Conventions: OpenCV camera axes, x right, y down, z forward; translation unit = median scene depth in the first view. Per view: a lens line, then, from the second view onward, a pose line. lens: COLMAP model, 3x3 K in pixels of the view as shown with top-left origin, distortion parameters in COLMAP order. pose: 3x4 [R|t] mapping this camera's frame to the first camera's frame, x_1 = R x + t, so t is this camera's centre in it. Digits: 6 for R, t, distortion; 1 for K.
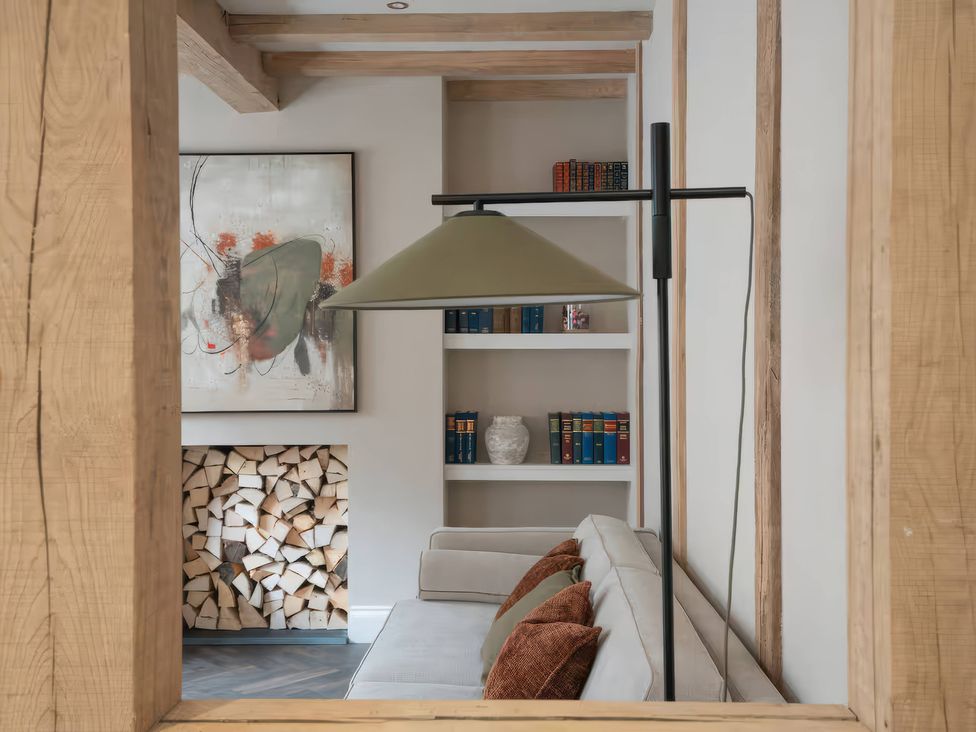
lens RADIAL K [[1056.3, 0, 483.2], [0, 1056.3, 365.8], [0, 0, 1]] dist [0.078968, 0.000000]
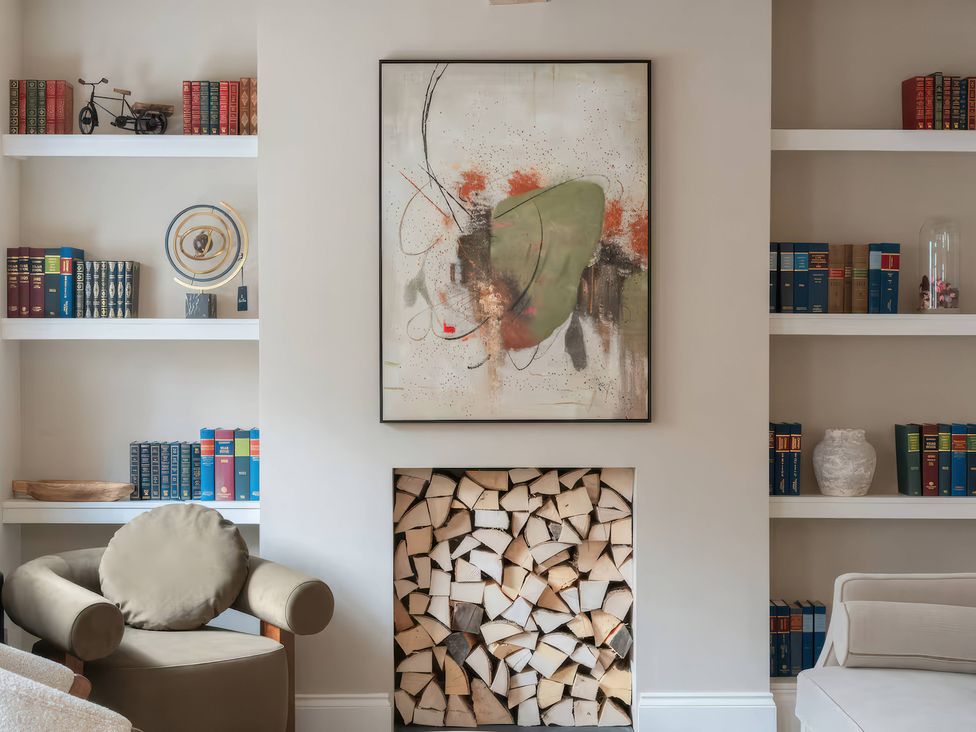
lens RADIAL K [[1713.9, 0, 490.5], [0, 1713.9, 361.4], [0, 0, 1]] dist [0.024440, 0.000000]
pose [[0.998842, 0.004415, 0.047913, -0.275271], [-0.004227, 0.999983, -0.004040, 0.007598], [-0.047930, 0.003832, 0.998843, -0.150130]]
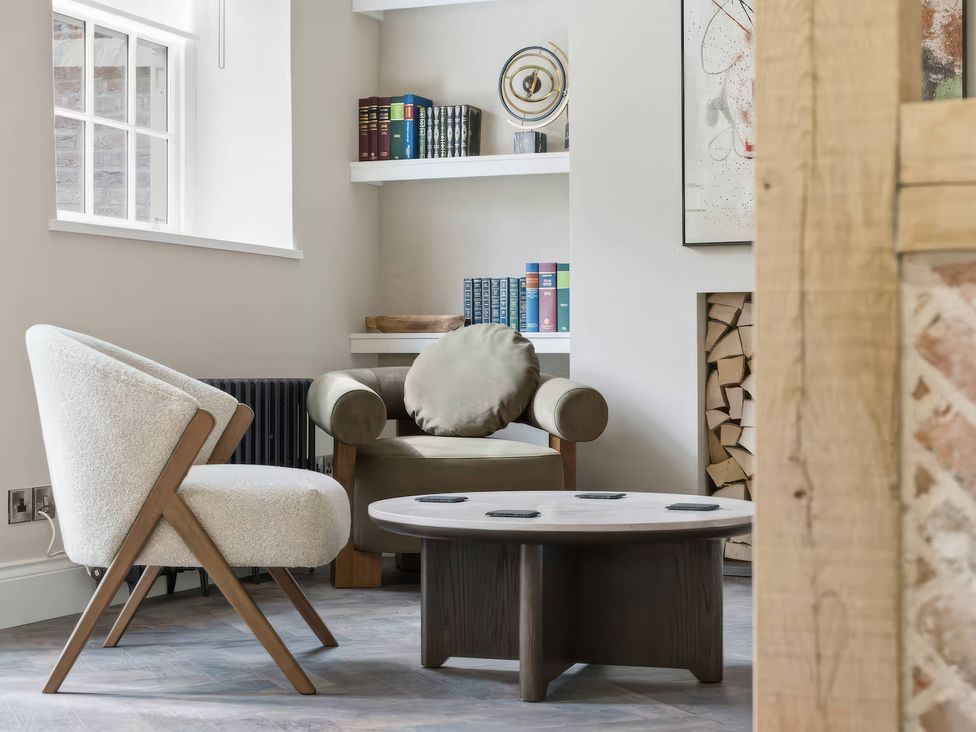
lens RADIAL K [[1713.9, 0, 484.9], [0, 1713.9, 340.3], [0, 0, 1]] dist [0.024440, 0.000000]
pose [[0.939866, 0.000007, -0.341544, -0.035058], [-0.008246, 0.999709, -0.022670, 0.130714], [0.341444, 0.024123, 0.939592, -0.109070]]
